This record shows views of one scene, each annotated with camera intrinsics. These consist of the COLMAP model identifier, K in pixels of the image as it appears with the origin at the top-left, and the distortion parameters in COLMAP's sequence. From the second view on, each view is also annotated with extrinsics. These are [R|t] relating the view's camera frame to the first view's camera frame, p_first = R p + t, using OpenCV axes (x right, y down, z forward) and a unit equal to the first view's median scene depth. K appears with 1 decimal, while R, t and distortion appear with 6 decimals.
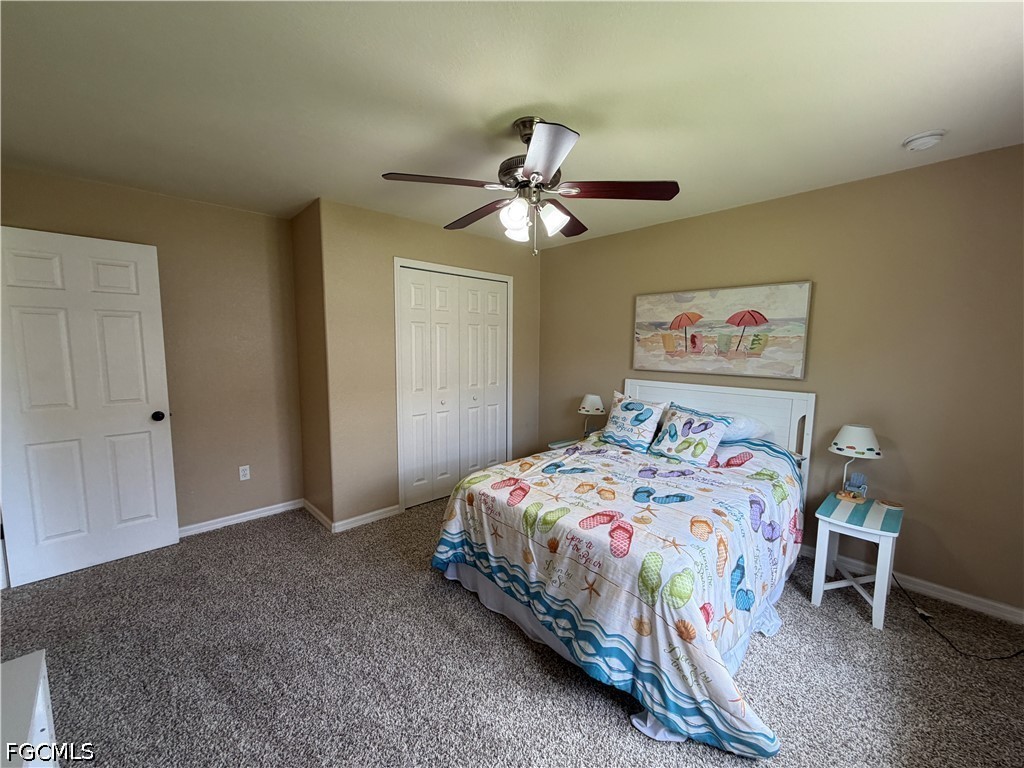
lens RADIAL K [[410.4, 0, 509.7], [0, 410.4, 388.4], [0, 0, 1]] dist [0.000606, 0.000254]
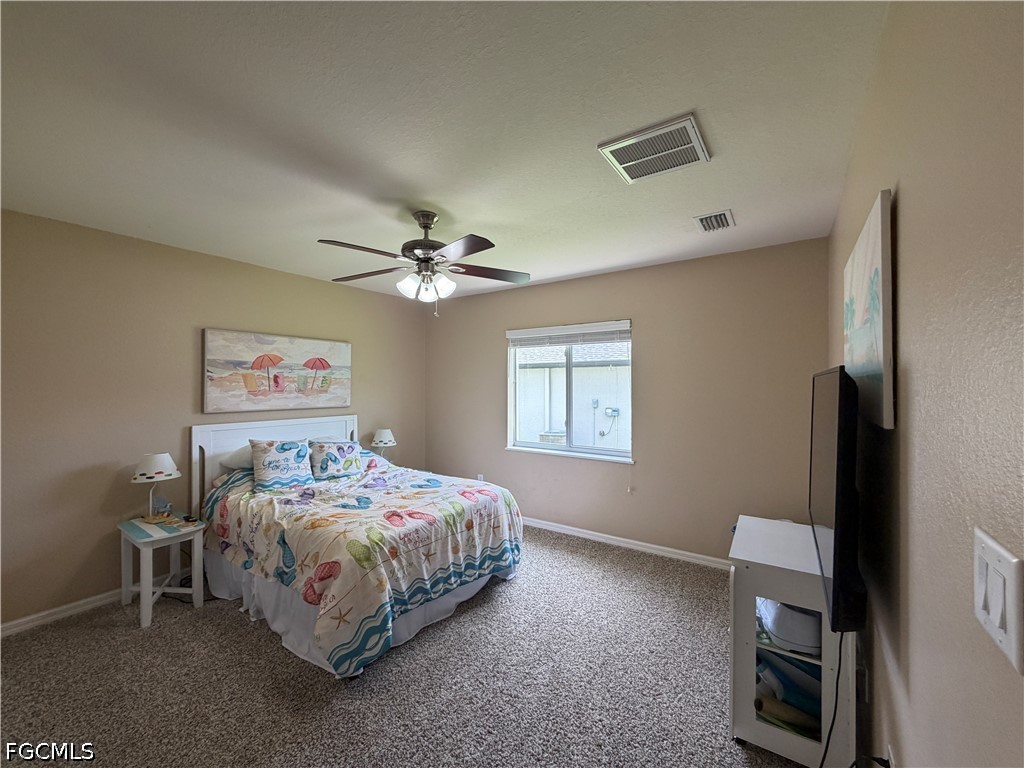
lens RADIAL K [[410.4, 0, 510.3], [0, 410.4, 383.1], [0, 0, 1]] dist [0.000606, 0.000254]
pose [[-0.223684, -0.004083, 0.974653, -0.788286], [0.105815, 0.993979, 0.028448, -0.078395], [-0.968901, 0.109497, -0.221905, 0.672459]]
